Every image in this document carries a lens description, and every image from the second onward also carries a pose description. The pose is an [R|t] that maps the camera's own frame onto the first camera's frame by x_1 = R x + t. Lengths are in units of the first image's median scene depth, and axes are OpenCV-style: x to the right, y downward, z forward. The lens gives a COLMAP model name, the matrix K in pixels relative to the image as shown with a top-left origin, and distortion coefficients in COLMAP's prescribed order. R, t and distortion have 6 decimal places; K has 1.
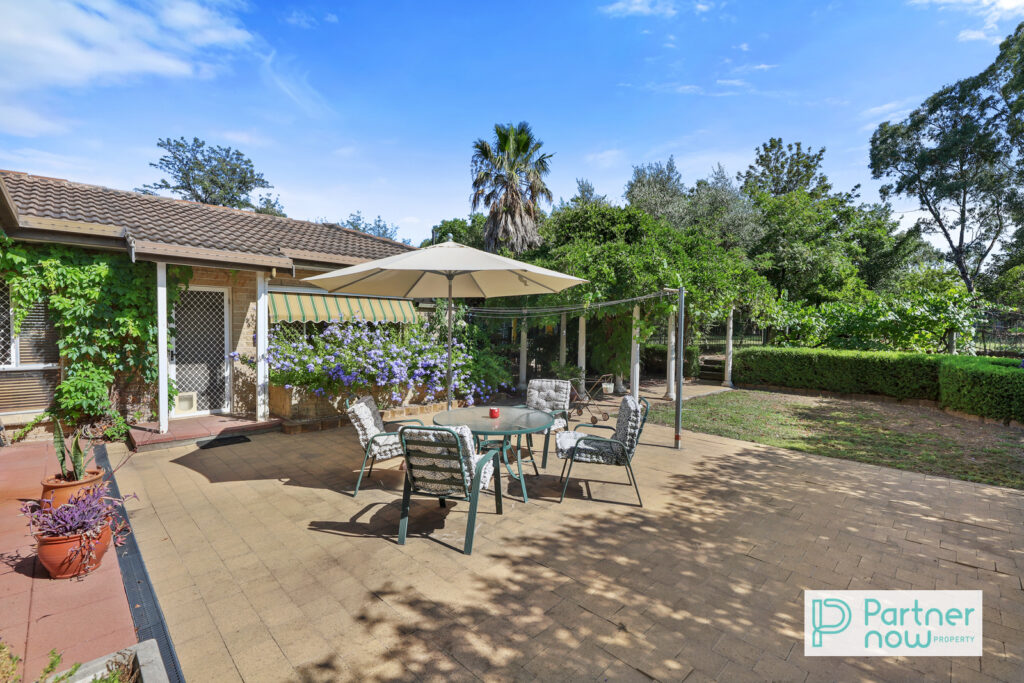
lens RADIAL K [[435.5, 0, 510.7], [0, 435.5, 349.3], [0, 0, 1]] dist [0.000911, 0.000025]
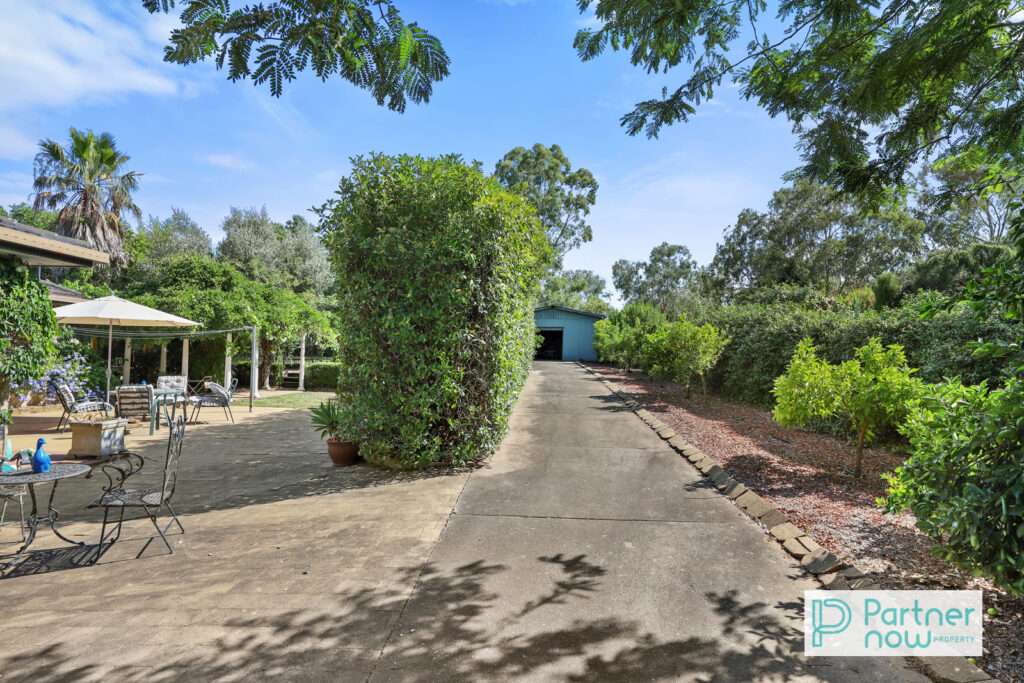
lens RADIAL K [[549.8, 0, 512.0], [0, 549.8, 341.5], [0, 0, 1]] dist [0.002141, -0.000045]
pose [[0.735406, 0.024853, 0.677171, -0.201706], [0.018816, 0.998193, -0.057070, 0.041392], [-0.677366, 0.054711, 0.733609, -0.762156]]
